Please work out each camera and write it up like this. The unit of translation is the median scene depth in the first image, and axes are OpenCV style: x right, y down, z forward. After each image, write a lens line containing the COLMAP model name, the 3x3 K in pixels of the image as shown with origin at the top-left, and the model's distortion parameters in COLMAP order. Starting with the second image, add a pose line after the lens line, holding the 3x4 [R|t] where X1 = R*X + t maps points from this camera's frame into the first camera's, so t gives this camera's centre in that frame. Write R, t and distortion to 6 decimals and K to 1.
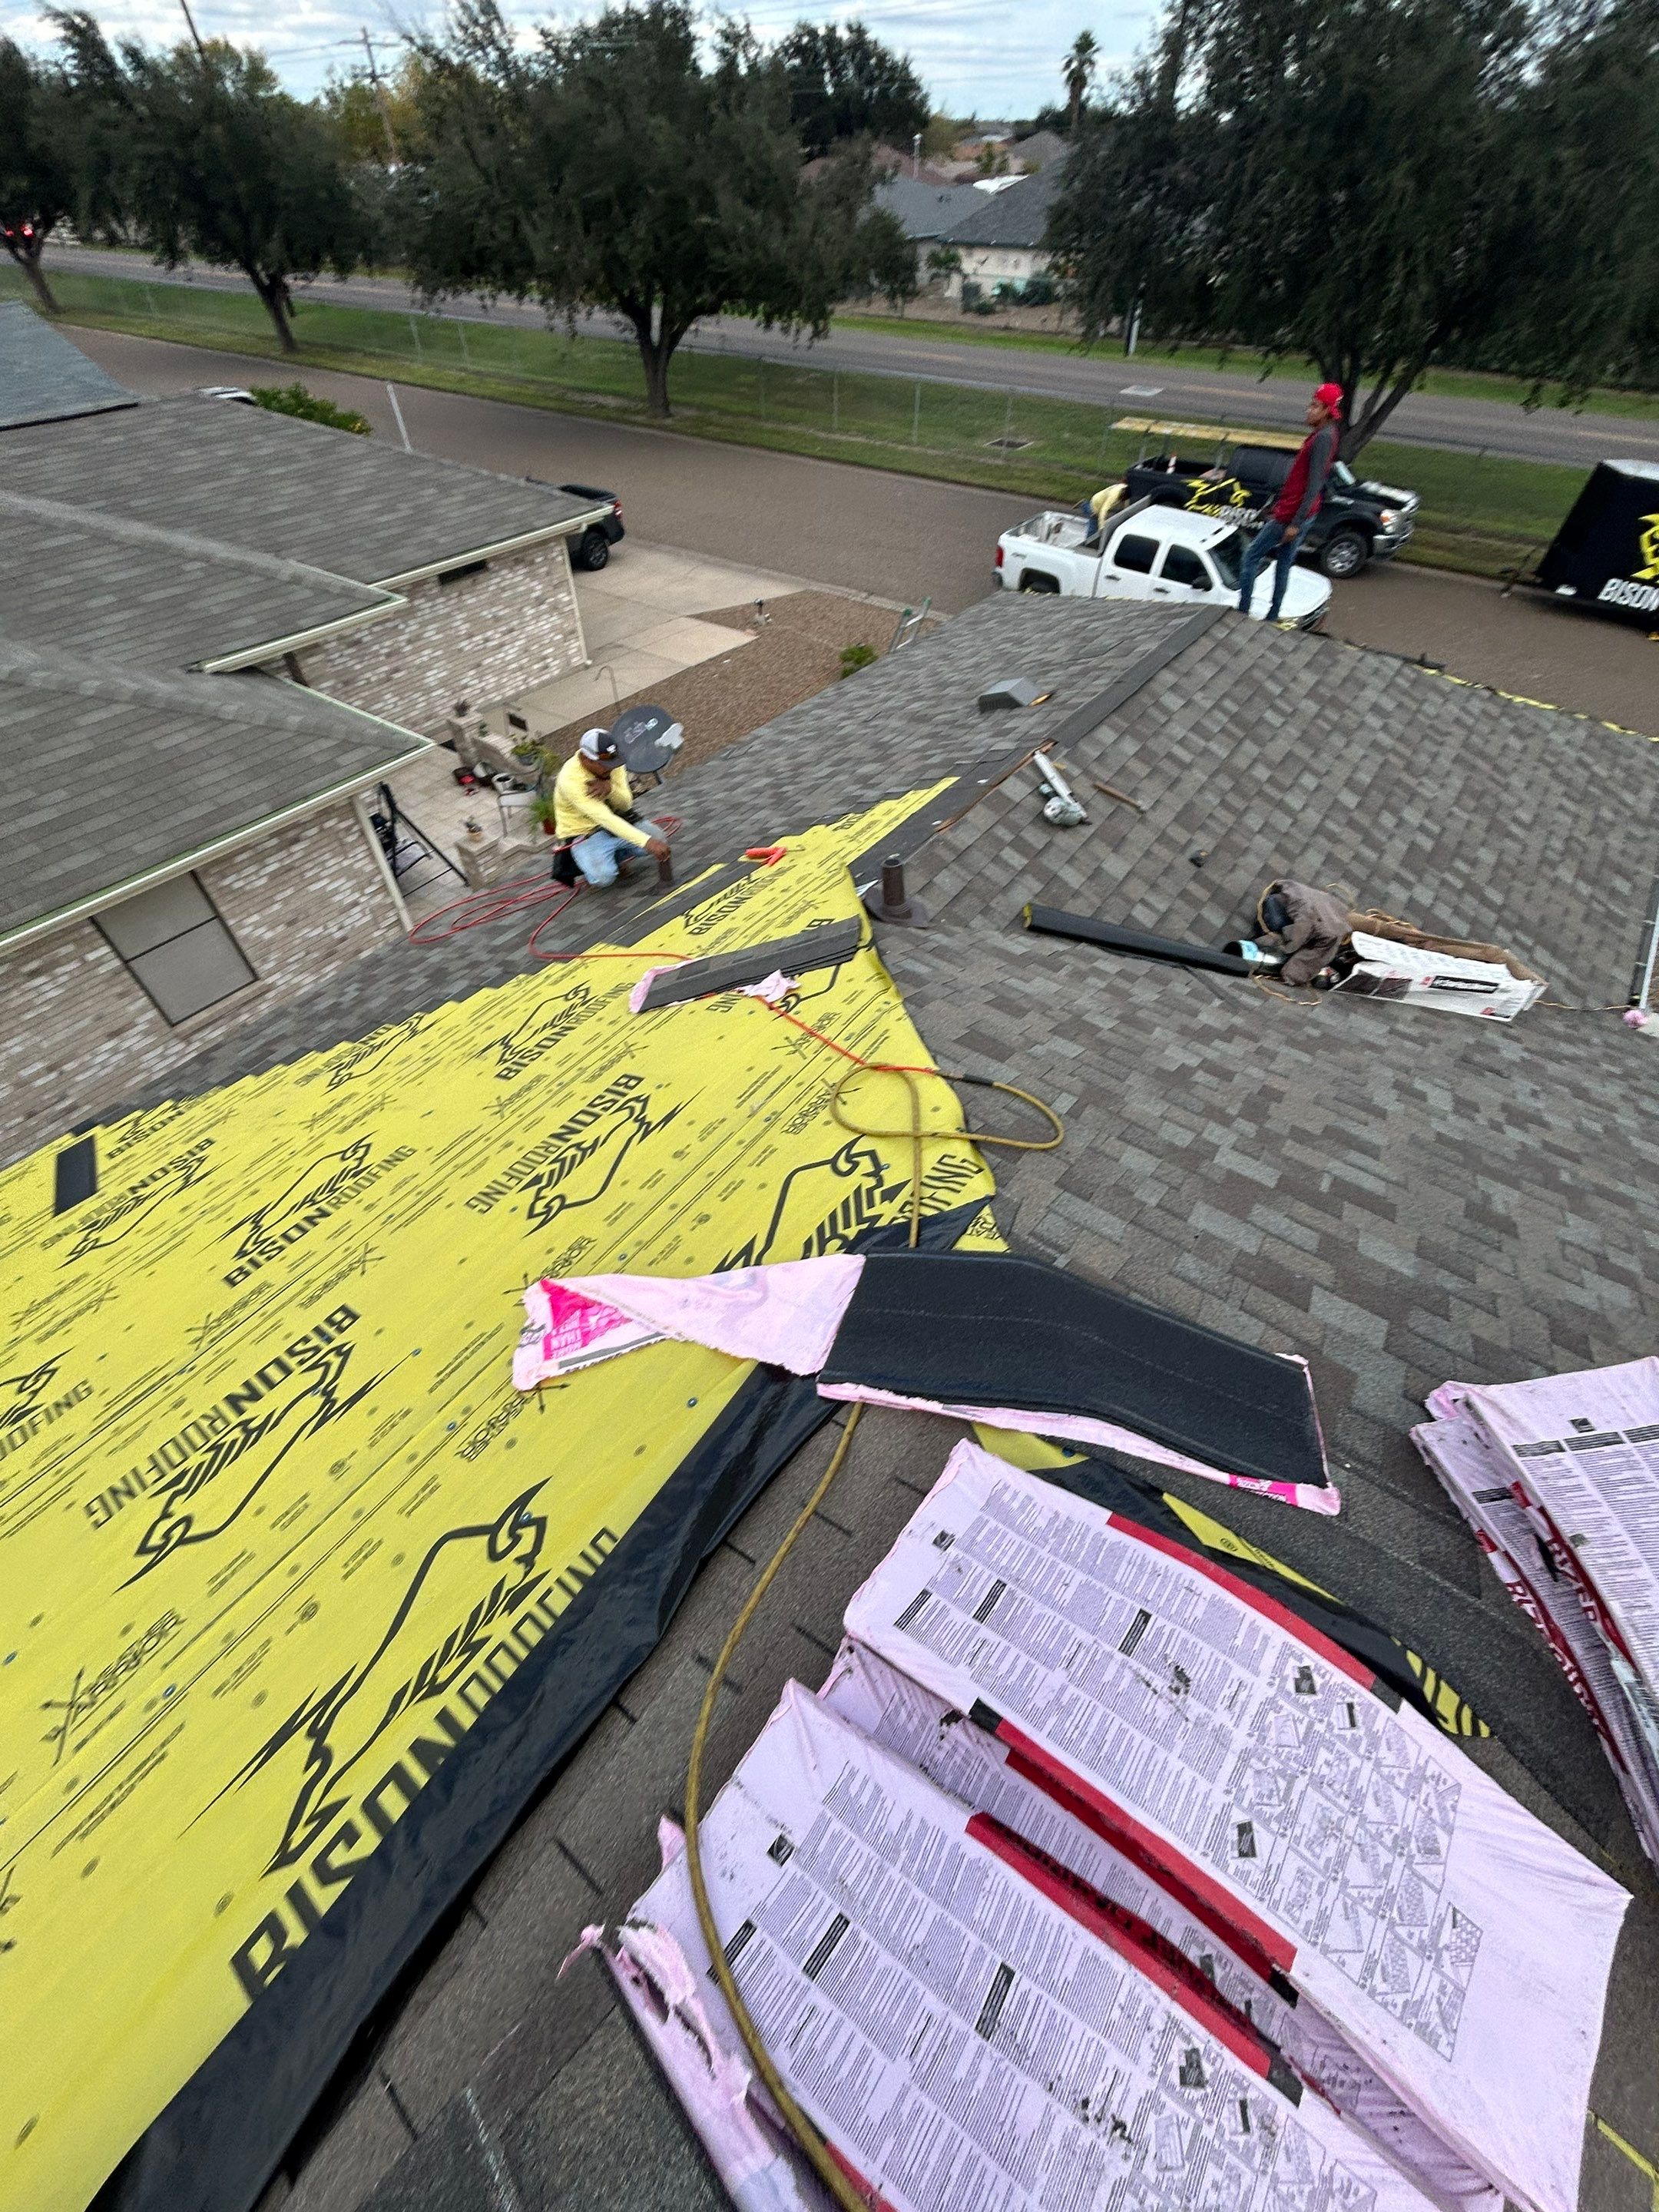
lens RADIAL K [[981.5, 0, 829.5], [0, 981.5, 1106.0], [0, 0, 1]] dist [-0.065665, 0.045252]
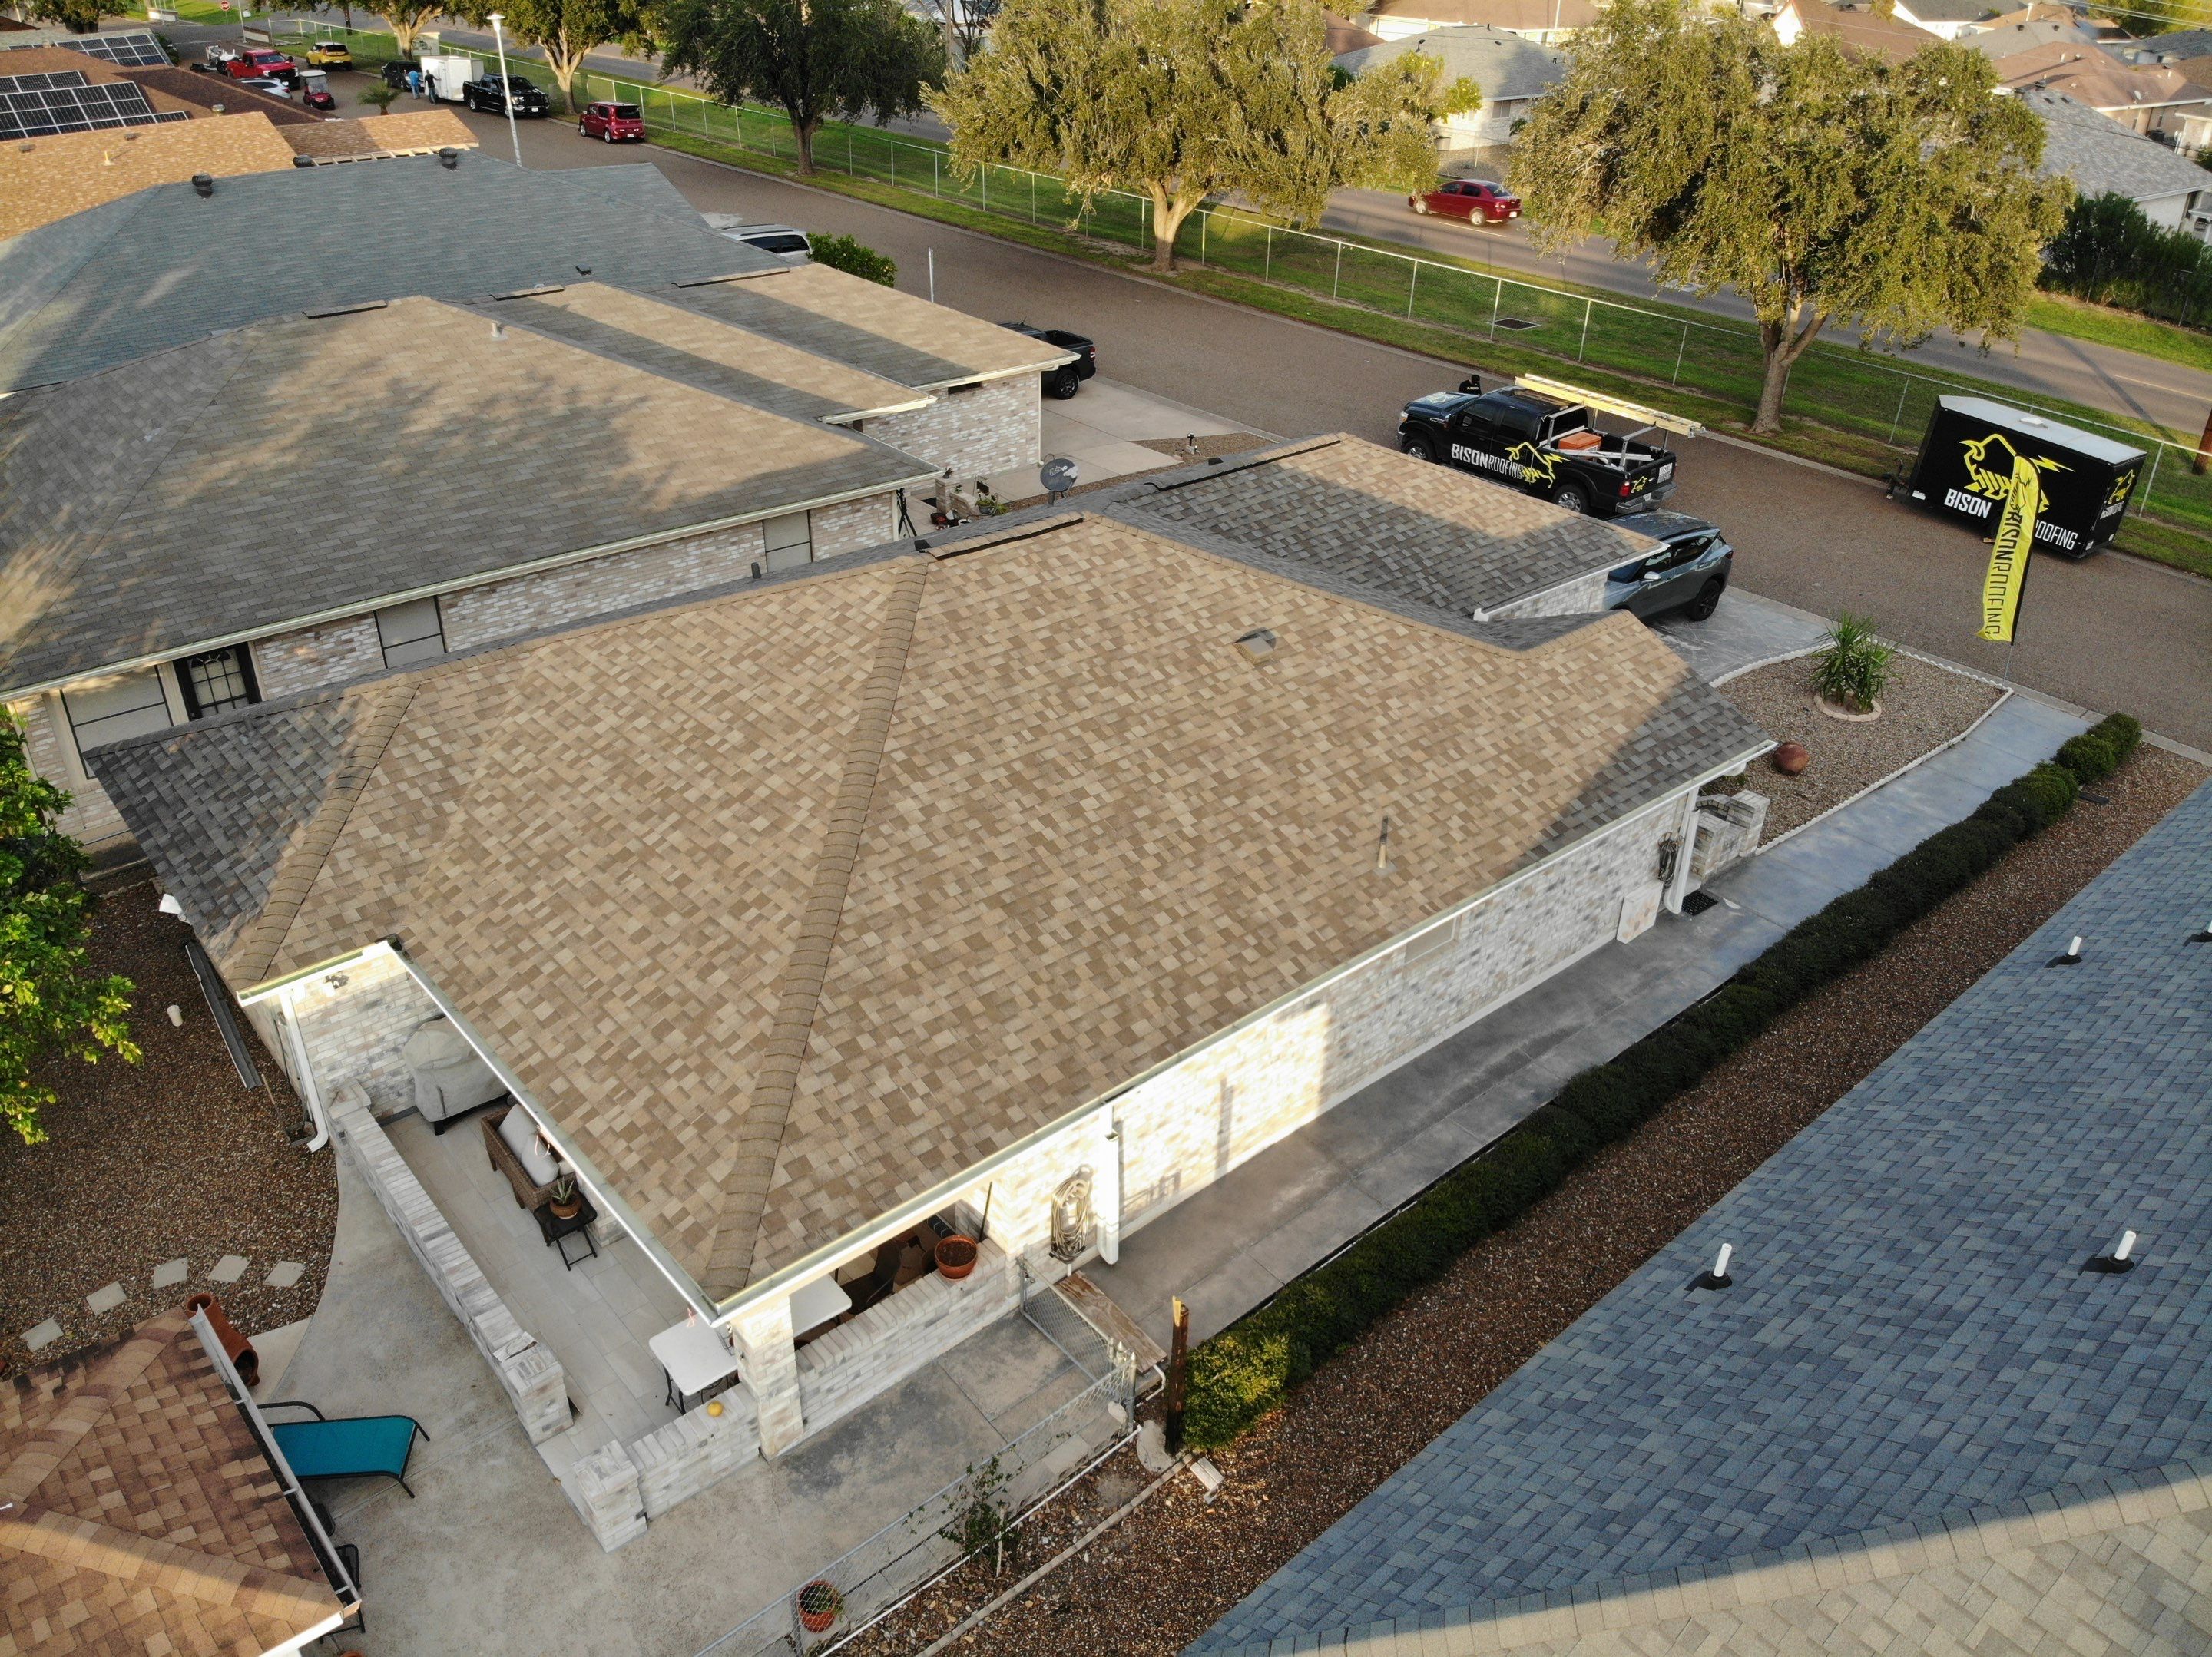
lens RADIAL K [[1677.1, 0, 1106.0], [0, 1677.1, 828.5], [0, 0, 1]] dist [0.001328, -0.000662]
pose [[0.975018, 0.137817, -0.174204, 0.281895], [-0.179790, 0.950198, -0.254557, 0.541139], [0.130446, 0.279518, 0.951238, -0.944880]]
